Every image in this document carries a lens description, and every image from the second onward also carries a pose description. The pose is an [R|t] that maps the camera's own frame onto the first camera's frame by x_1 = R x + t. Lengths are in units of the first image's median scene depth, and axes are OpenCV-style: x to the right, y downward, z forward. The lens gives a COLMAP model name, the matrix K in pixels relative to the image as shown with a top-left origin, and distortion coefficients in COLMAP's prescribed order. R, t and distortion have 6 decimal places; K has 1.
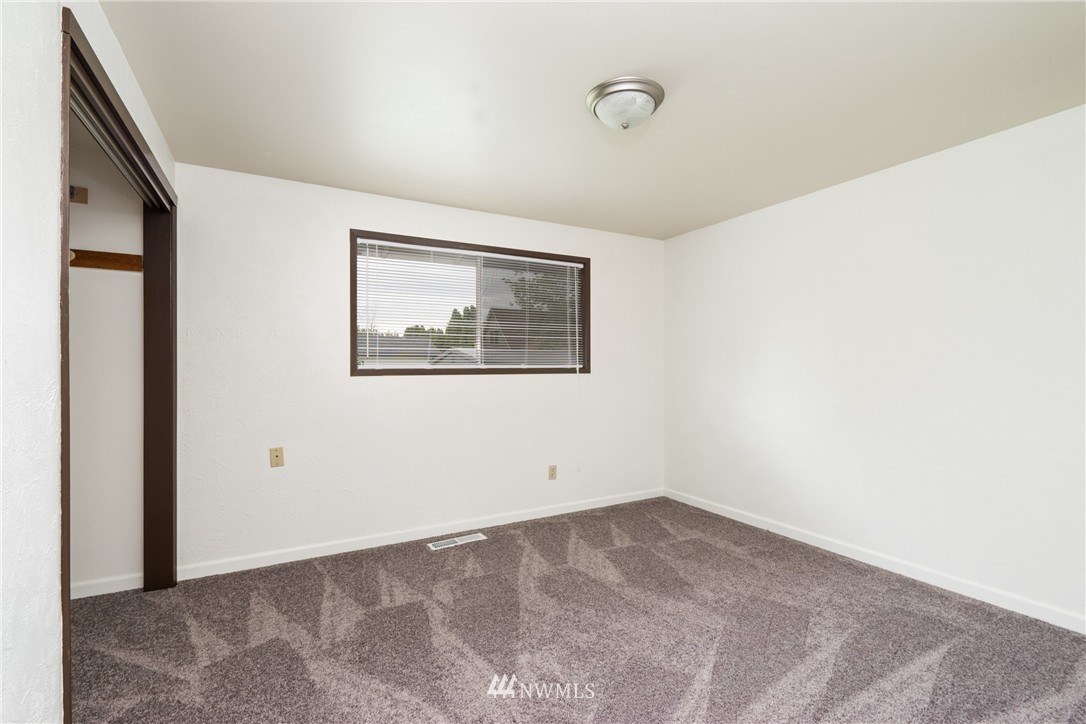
lens RADIAL K [[489.8, 0, 542.9], [0, 489.8, 362.9], [0, 0, 1]] dist [-0.000428, 0.001053]
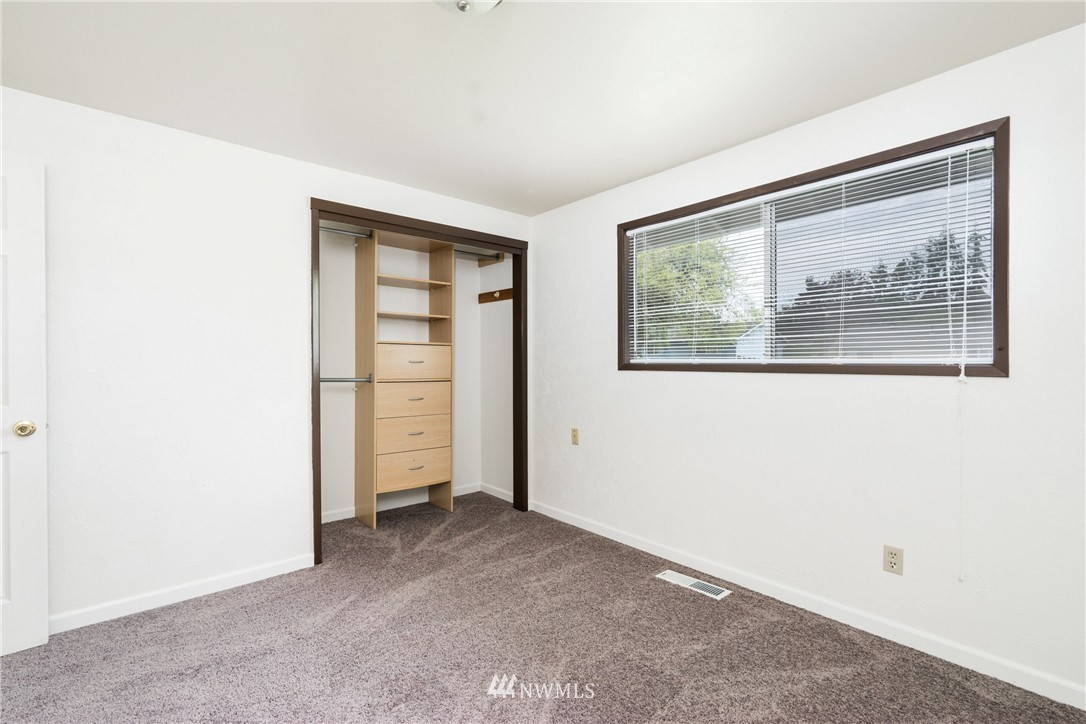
lens RADIAL K [[489.8, 0, 541.7], [0, 489.8, 365.9], [0, 0, 1]] dist [-0.000428, 0.001053]
pose [[0.205674, 0.011837, -0.978549, 0.563389], [0.005923, 0.999893, 0.013340, 0.003246], [0.978603, -0.008539, 0.205582, 0.628189]]
